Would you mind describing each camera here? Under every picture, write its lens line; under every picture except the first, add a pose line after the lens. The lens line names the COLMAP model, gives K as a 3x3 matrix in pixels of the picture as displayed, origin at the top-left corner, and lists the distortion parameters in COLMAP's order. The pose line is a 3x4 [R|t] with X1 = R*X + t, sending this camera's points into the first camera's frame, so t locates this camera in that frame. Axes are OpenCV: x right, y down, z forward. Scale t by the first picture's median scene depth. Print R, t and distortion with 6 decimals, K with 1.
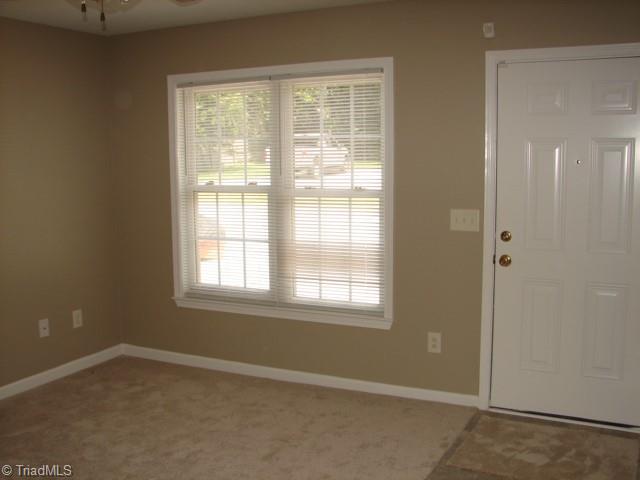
lens RADIAL K [[700.5, 0, 319.0], [0, 700.5, 256.7], [0, 0, 1]] dist [-0.157331, 0.030242]
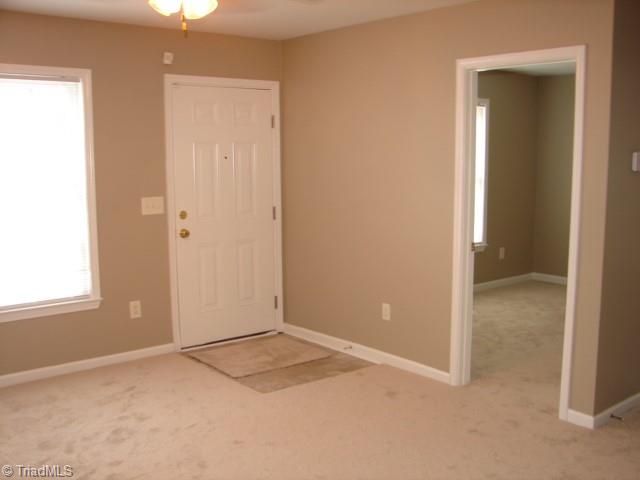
lens RADIAL K [[700.5, 0, 319.0], [0, 700.5, 256.7], [0, 0, 1]] dist [-0.157331, 0.030242]
pose [[0.376032, -0.125869, 0.918018, -0.844558], [0.126795, 0.988401, 0.083582, -0.028460], [-0.917891, 0.084970, 0.387630, 0.246918]]
